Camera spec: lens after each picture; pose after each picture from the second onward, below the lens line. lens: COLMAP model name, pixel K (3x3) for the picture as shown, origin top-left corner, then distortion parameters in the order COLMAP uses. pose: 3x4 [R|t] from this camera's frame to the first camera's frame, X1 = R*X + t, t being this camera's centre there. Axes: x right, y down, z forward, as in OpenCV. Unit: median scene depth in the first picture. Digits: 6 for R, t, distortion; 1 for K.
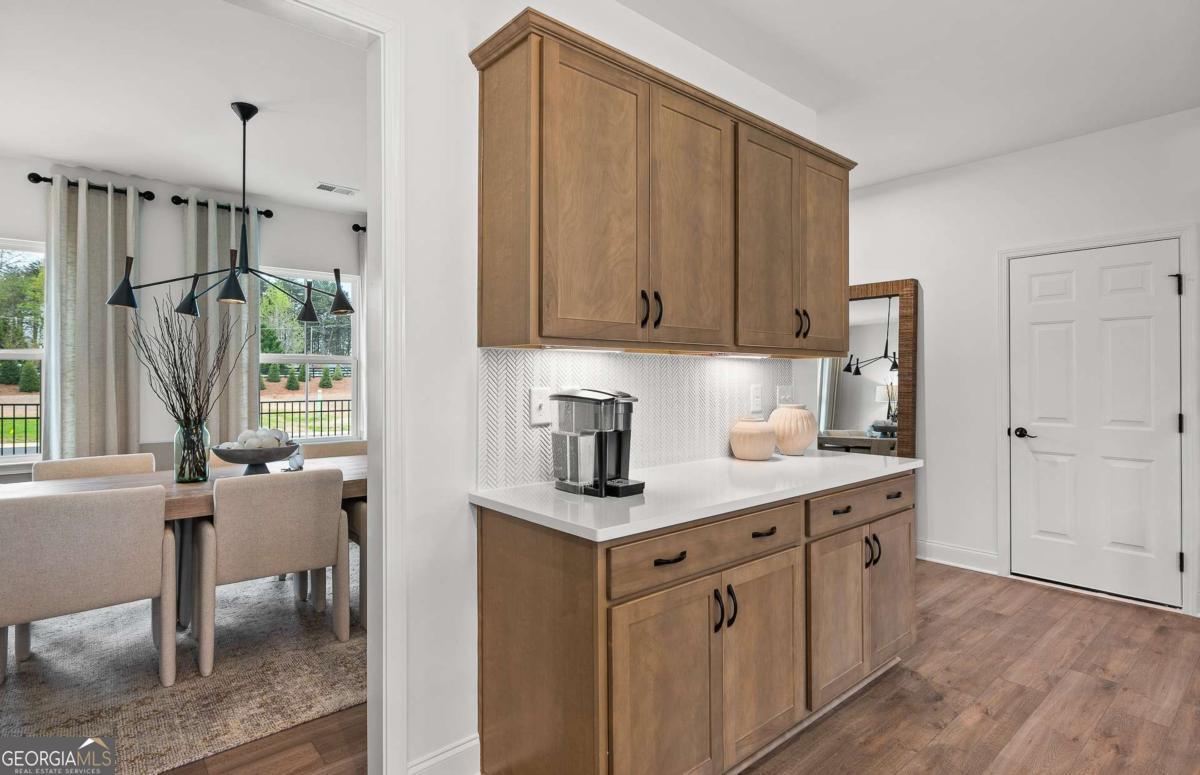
lens RADIAL K [[615.2, 0, 600.0], [0, 615.2, 387.5], [0, 0, 1]] dist [0.001409, 0.000361]
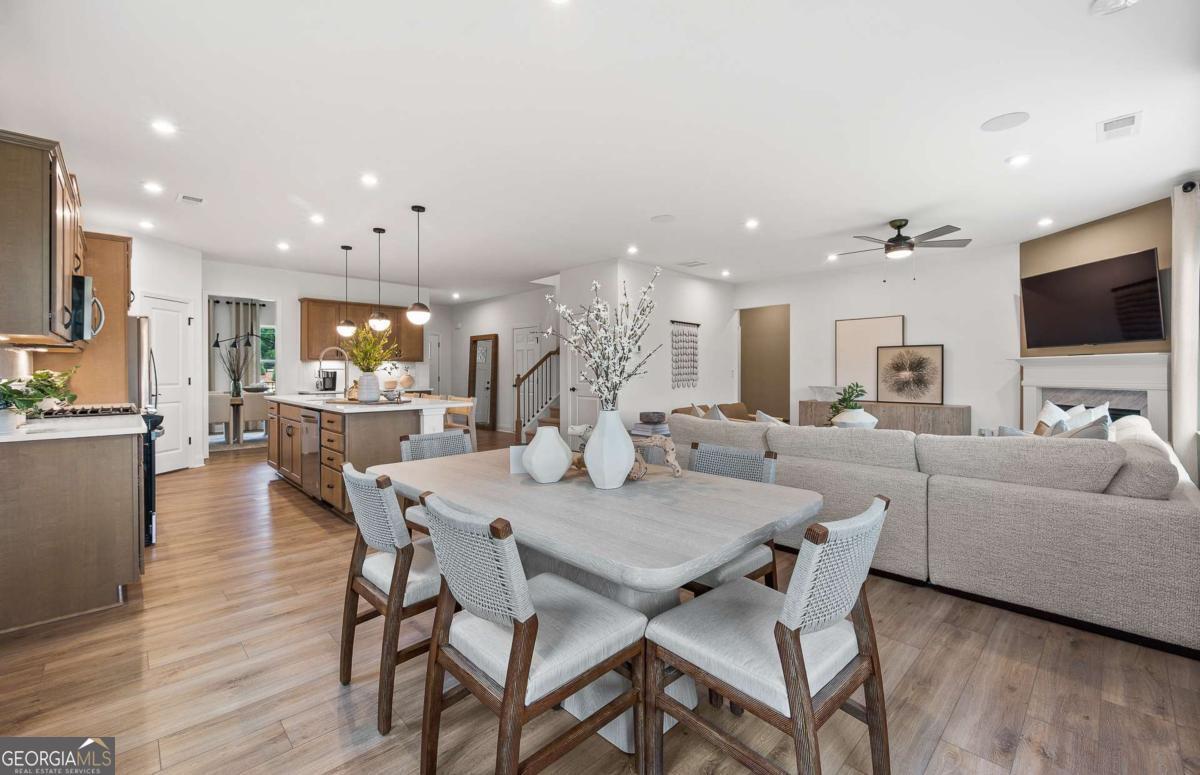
lens RADIAL K [[506.8, 0, 600.0], [0, 506.8, 387.5], [0, 0, 1]] dist [-0.001121, -0.000100]
pose [[0.998585, -0.001730, 0.053145, 1.250639], [0.001021, 0.999910, 0.013377, 0.059908], [-0.053164, -0.013304, 0.998497, -1.987623]]
